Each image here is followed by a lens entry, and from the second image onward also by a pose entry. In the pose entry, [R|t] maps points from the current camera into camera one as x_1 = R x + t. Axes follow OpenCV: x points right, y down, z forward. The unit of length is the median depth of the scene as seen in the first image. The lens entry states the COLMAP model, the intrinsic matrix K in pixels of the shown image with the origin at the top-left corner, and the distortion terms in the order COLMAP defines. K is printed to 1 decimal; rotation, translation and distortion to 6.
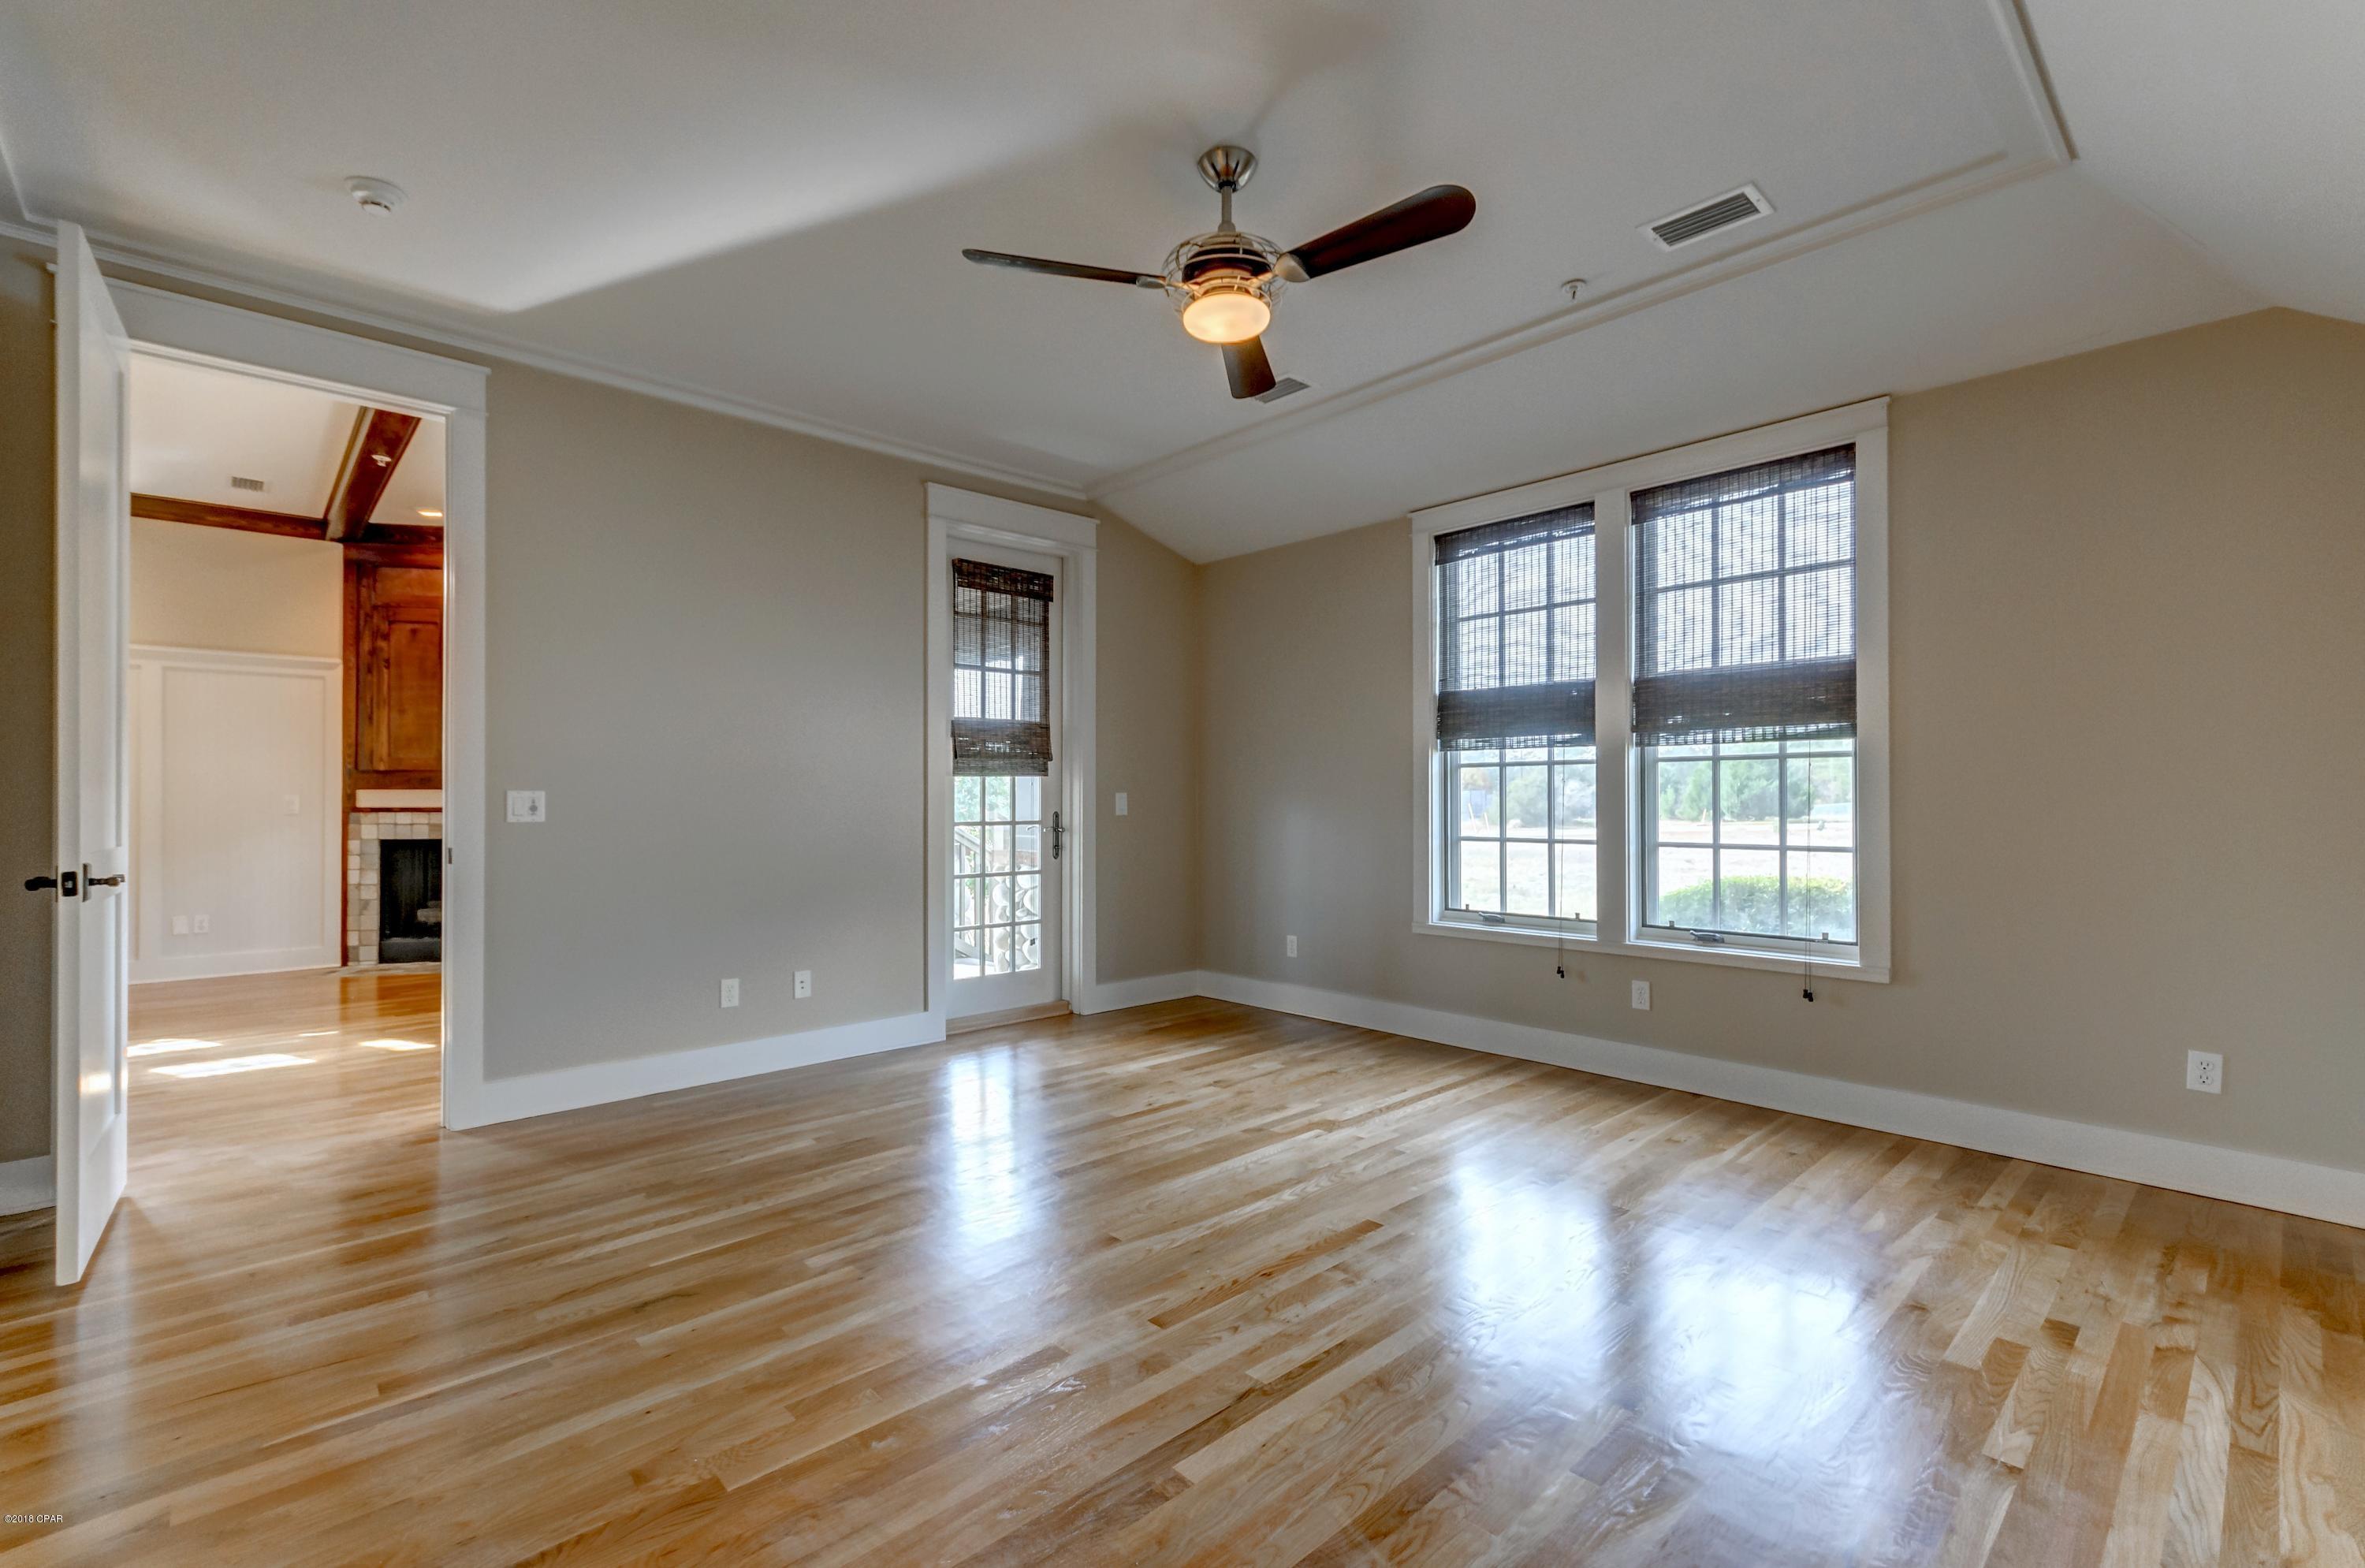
lens RADIAL K [[1032.4, 0, 1184.8], [0, 1032.4, 793.1], [0, 0, 1]] dist [0.002948, 0.000145]
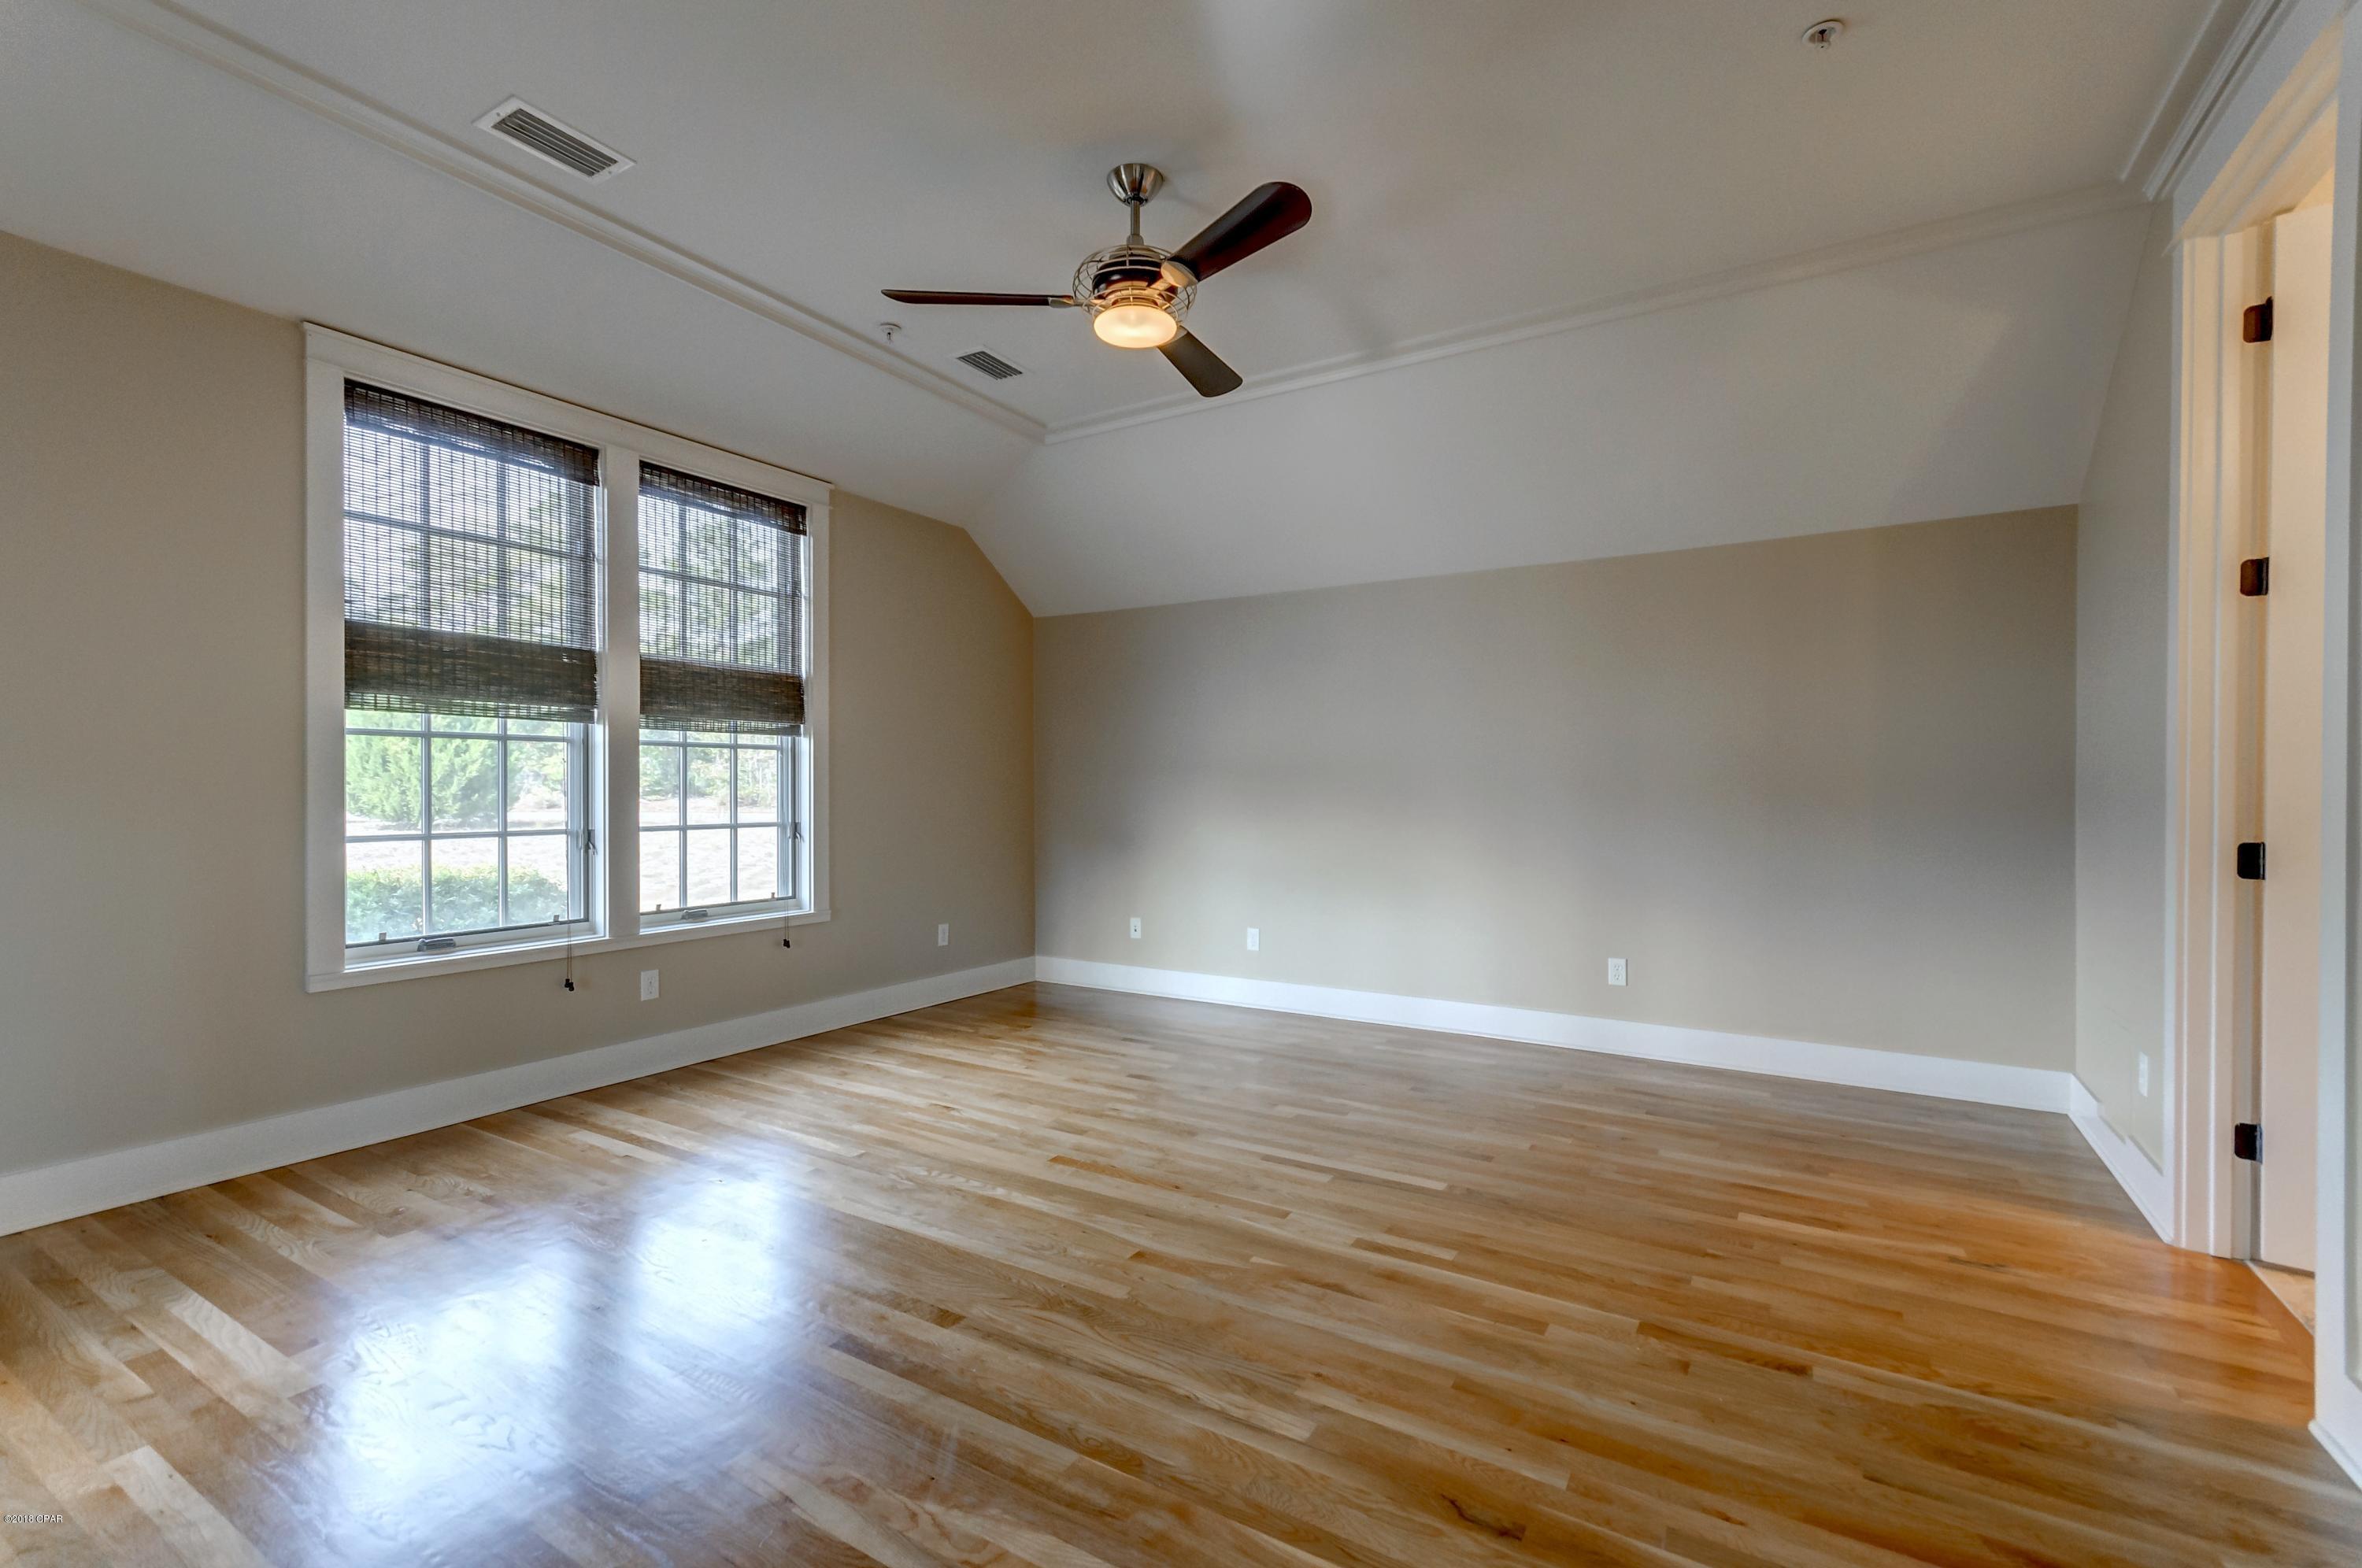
lens RADIAL K [[1031.0, 0, 1183.3], [0, 1031.0, 793.1], [0, 0, 1]] dist [0.002948, 0.000145]
pose [[-0.274759, -0.003711, 0.961506, -0.669124], [-0.010674, 0.999943, 0.000809, 0.010136], [-0.961454, -0.010040, -0.274783, 0.840442]]
